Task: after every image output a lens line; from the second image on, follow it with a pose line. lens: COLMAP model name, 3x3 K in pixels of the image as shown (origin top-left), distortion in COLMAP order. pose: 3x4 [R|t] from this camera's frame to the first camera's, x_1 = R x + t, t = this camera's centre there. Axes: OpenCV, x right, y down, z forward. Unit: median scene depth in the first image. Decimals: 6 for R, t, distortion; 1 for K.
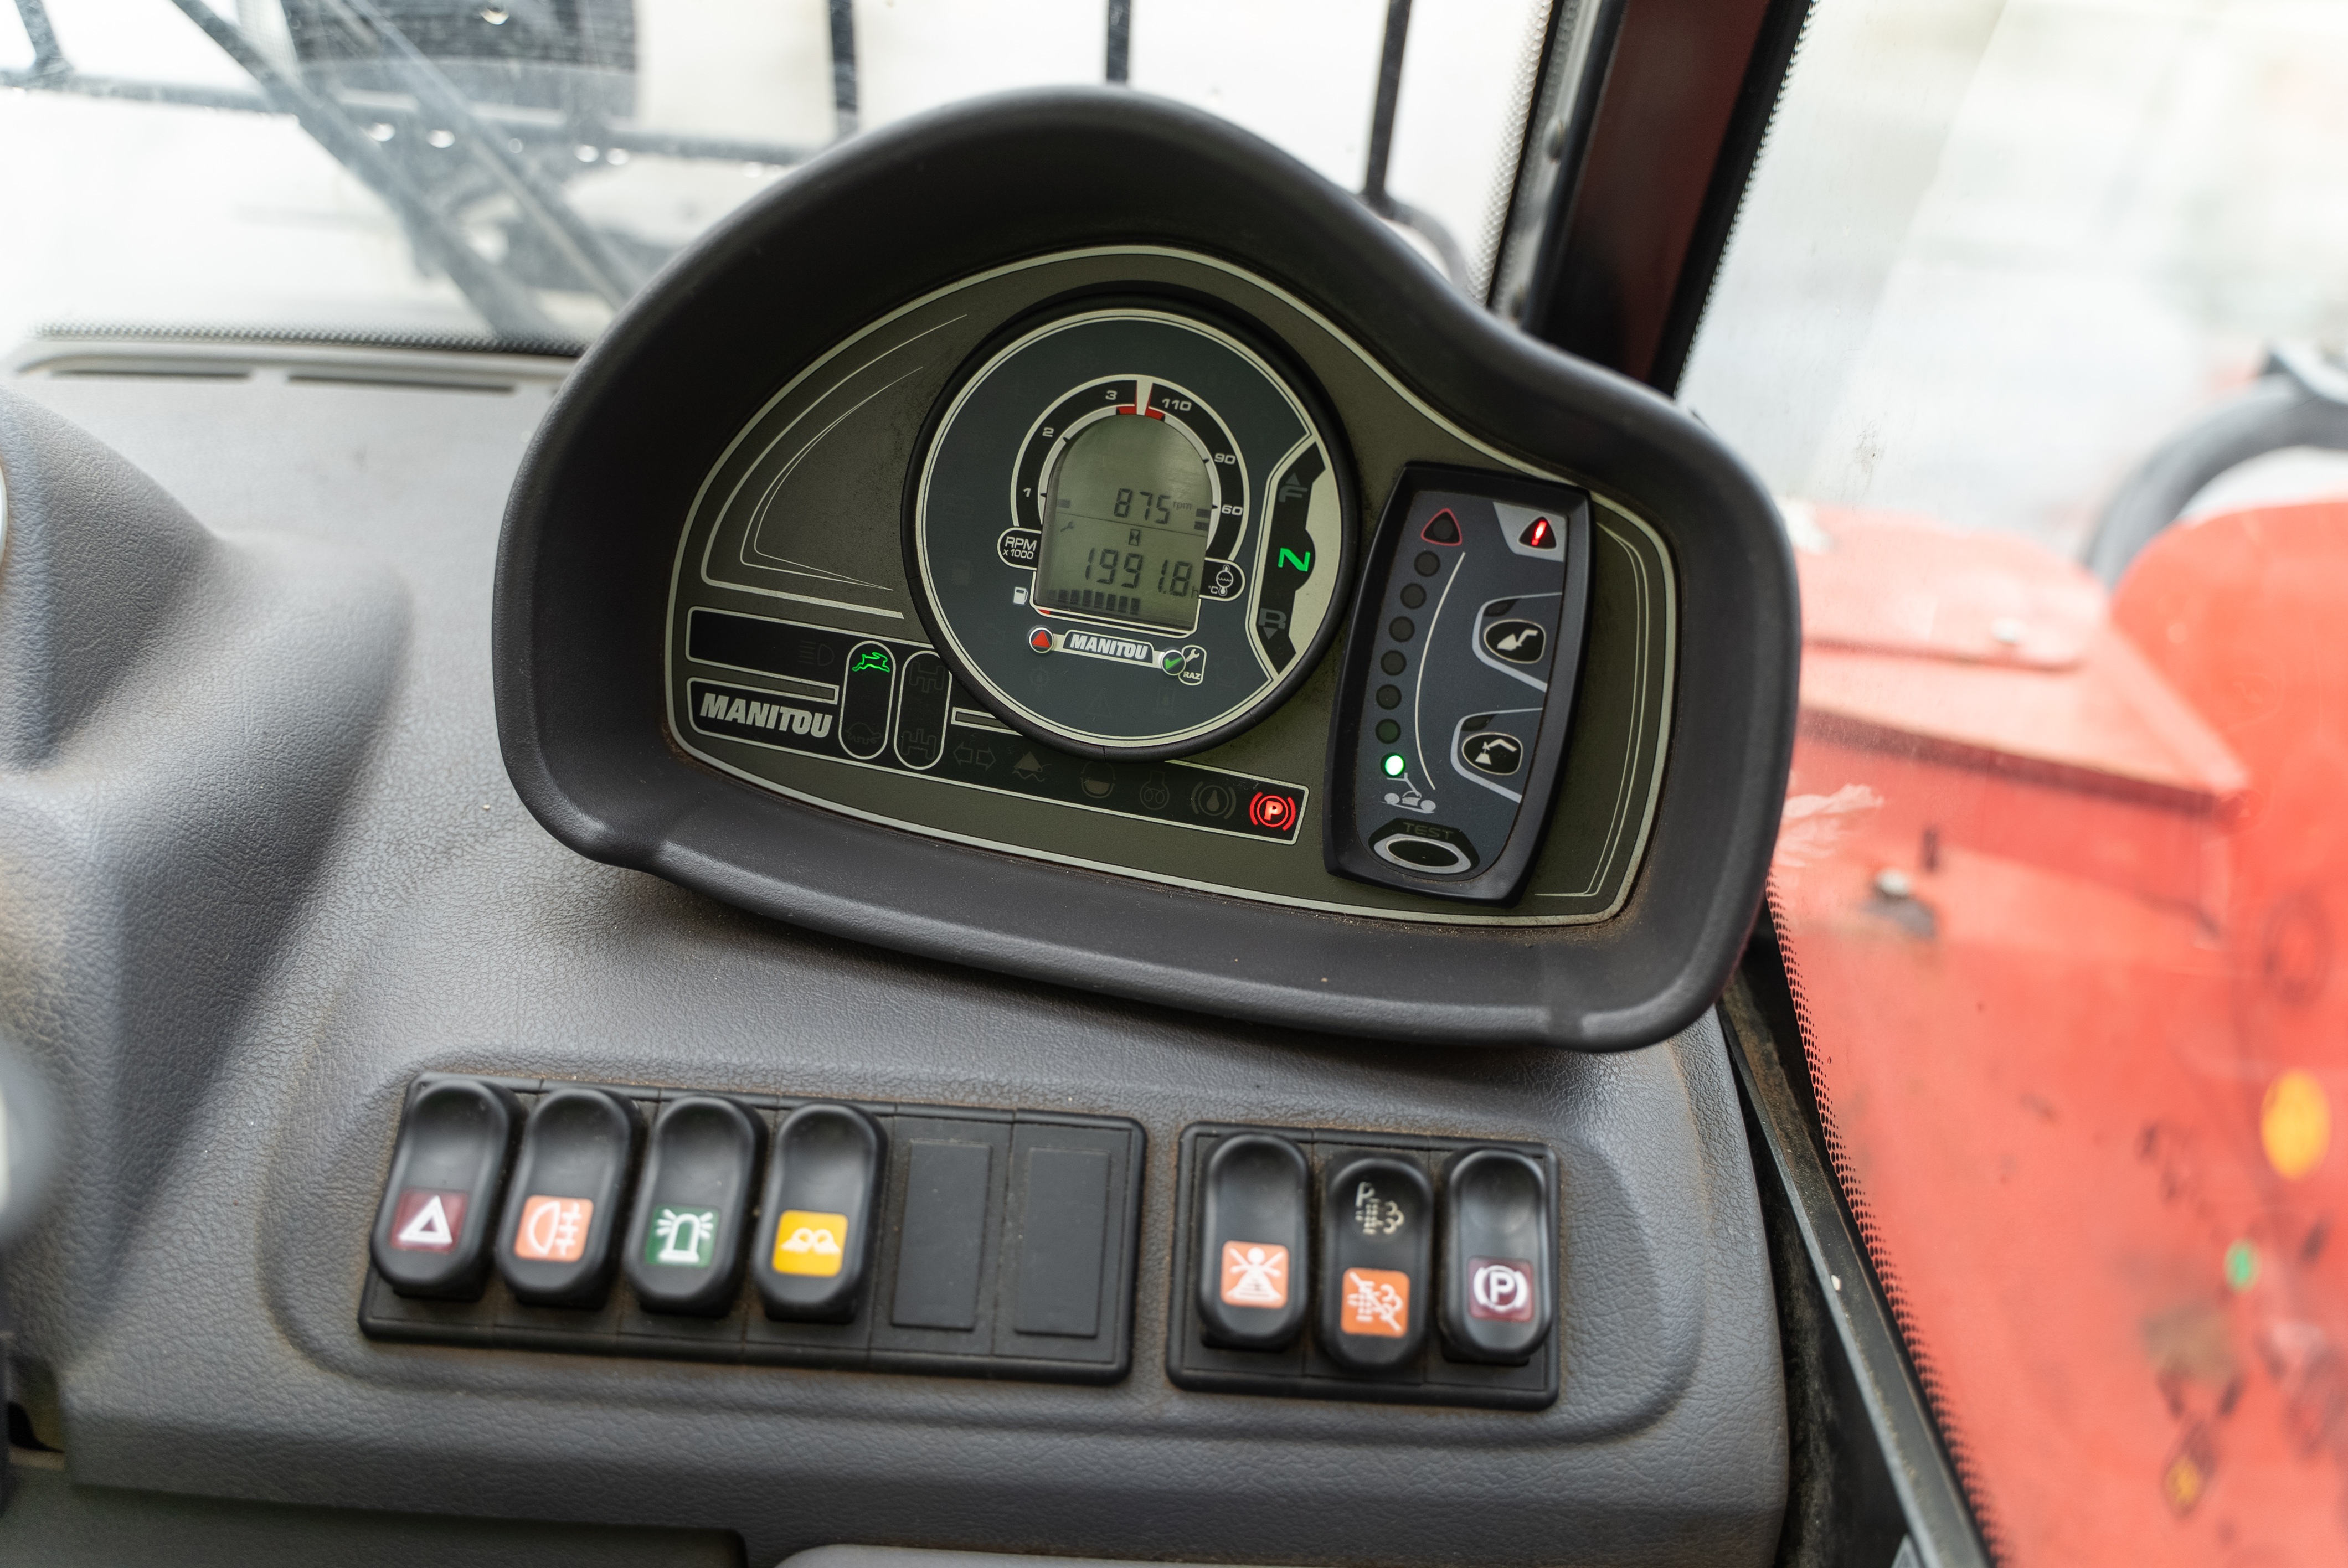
lens RADIAL K [[1965.4, 0, 1184.5], [0, 1965.4, 798.6], [0, 0, 1]] dist [-0.003468, 0.002424]
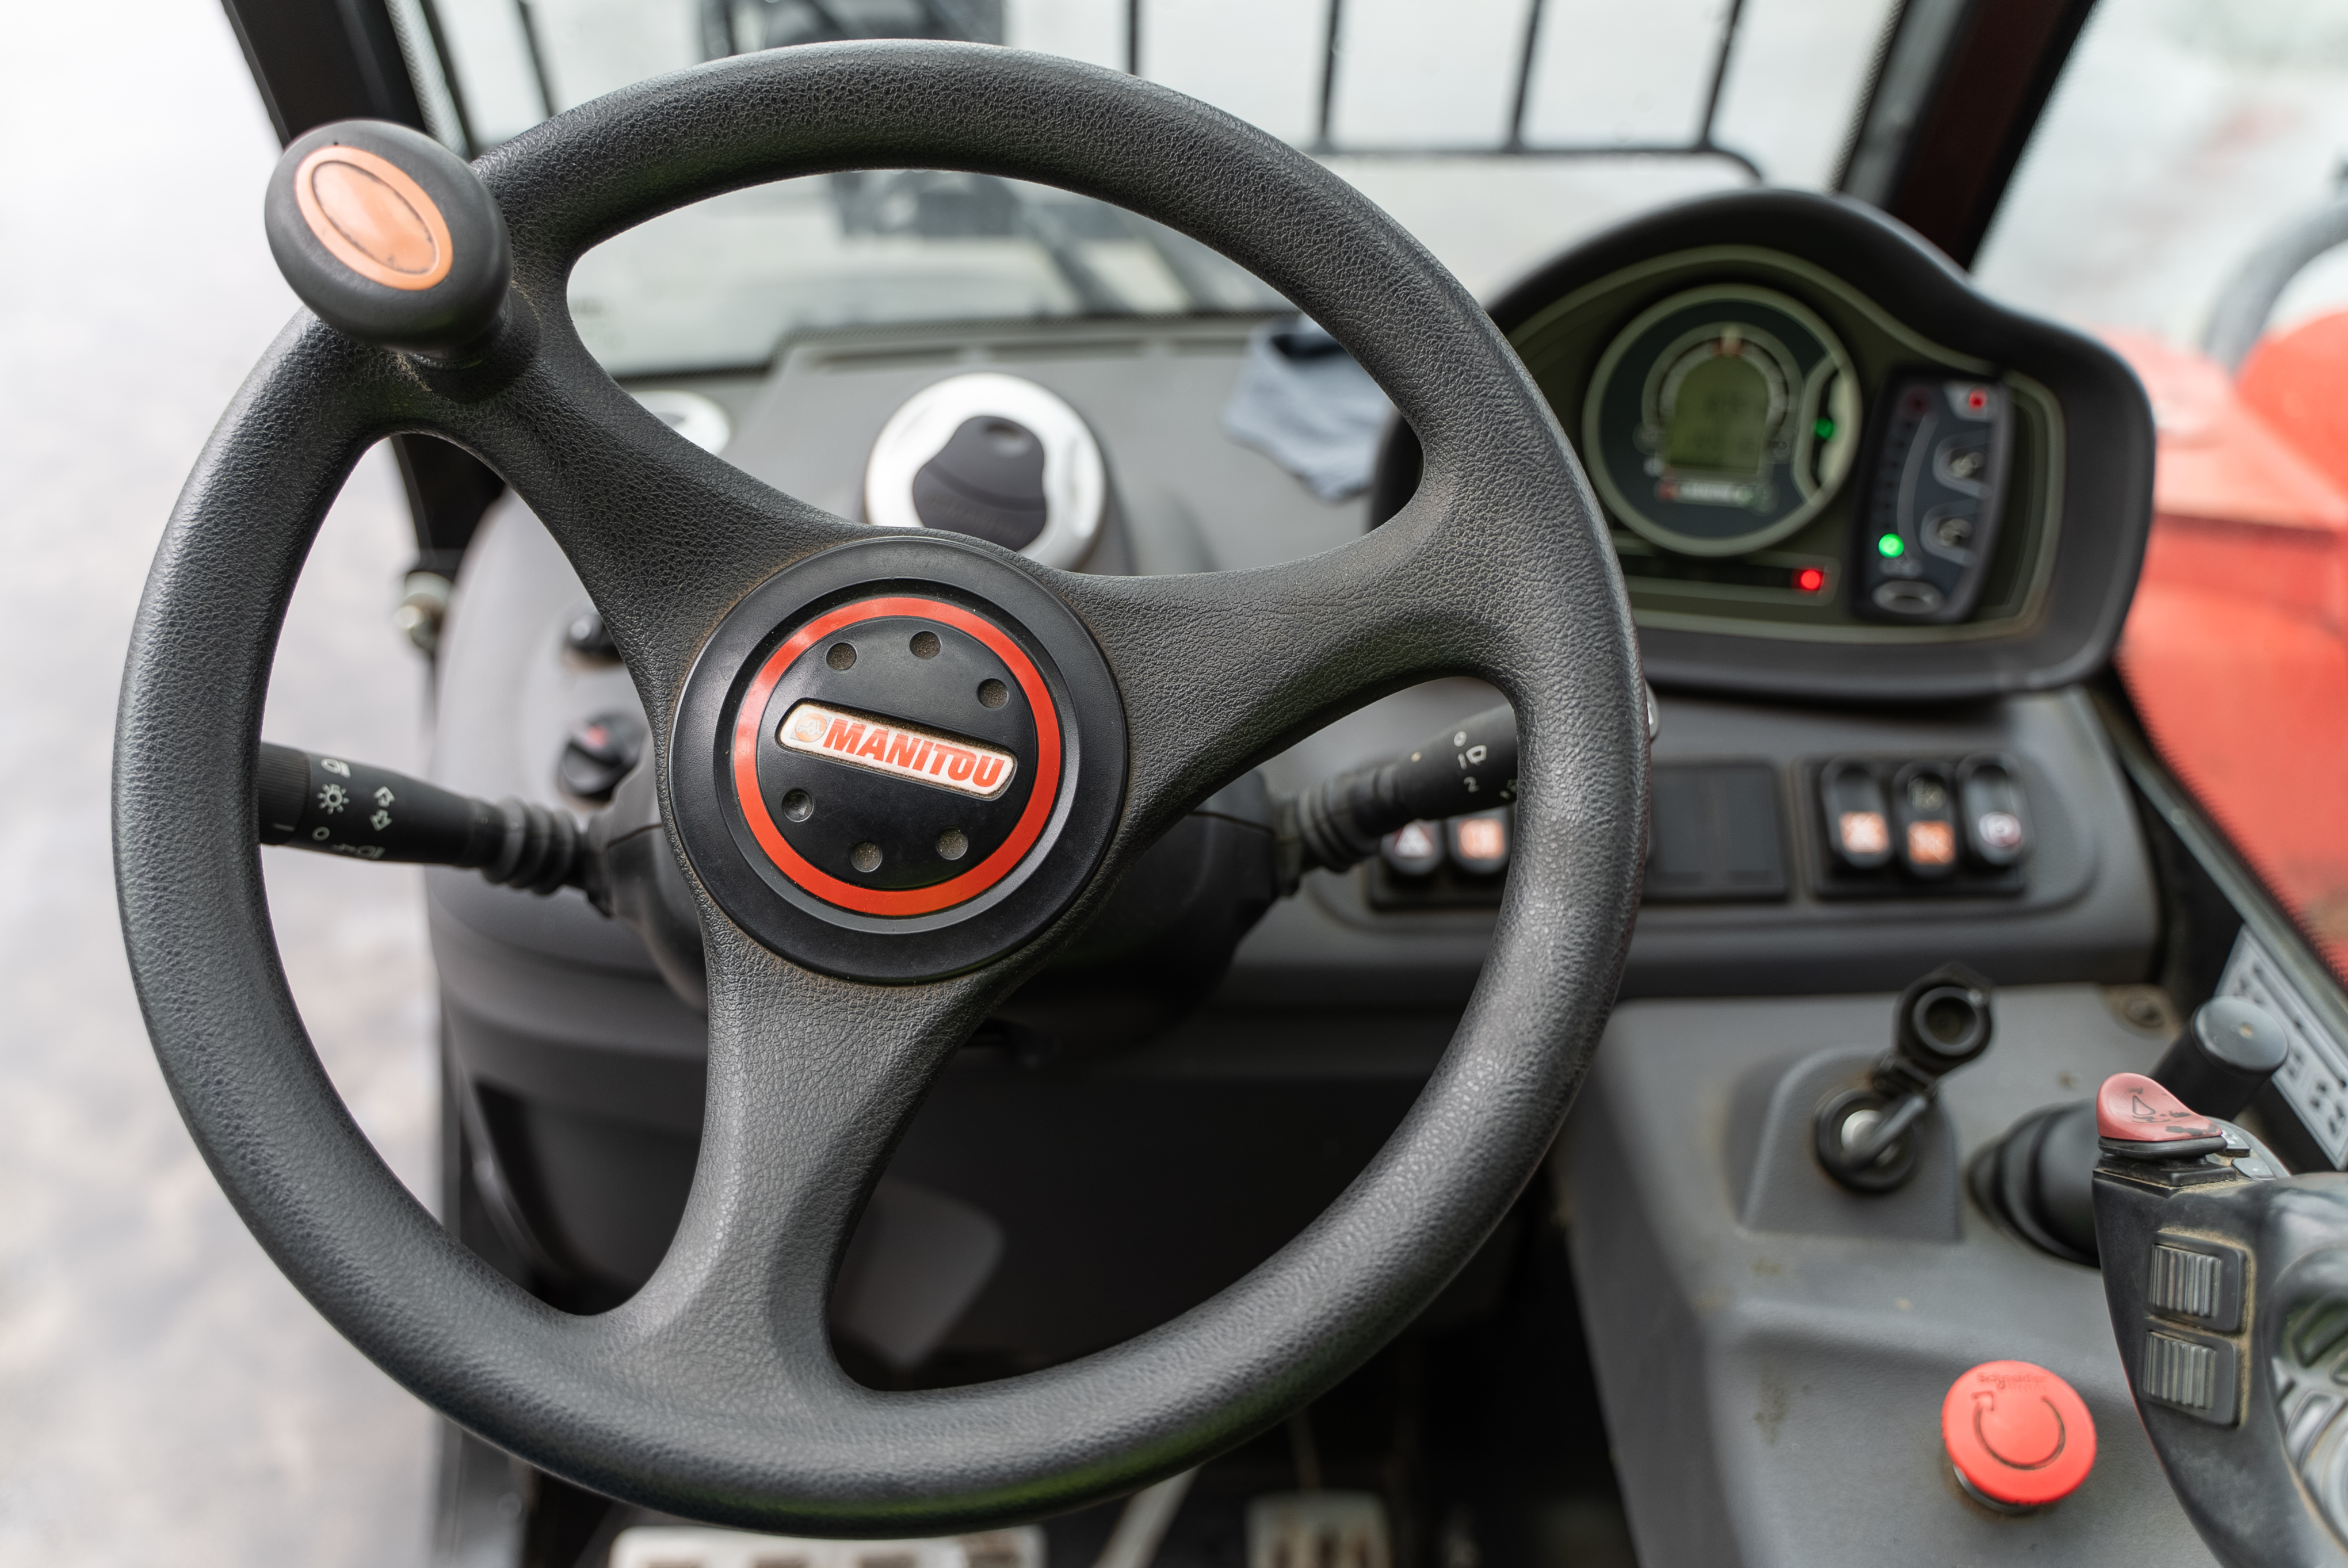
lens RADIAL K [[1965.3, 0, 1163.6], [0, 1965.3, 769.1], [0, 0, 1]] dist [-0.003468, 0.002424]
pose [[0.996098, -0.082435, -0.031501, -0.494371], [0.084461, 0.993996, 0.069553, 0.004070], [0.025578, -0.071943, 0.997081, -0.744402]]
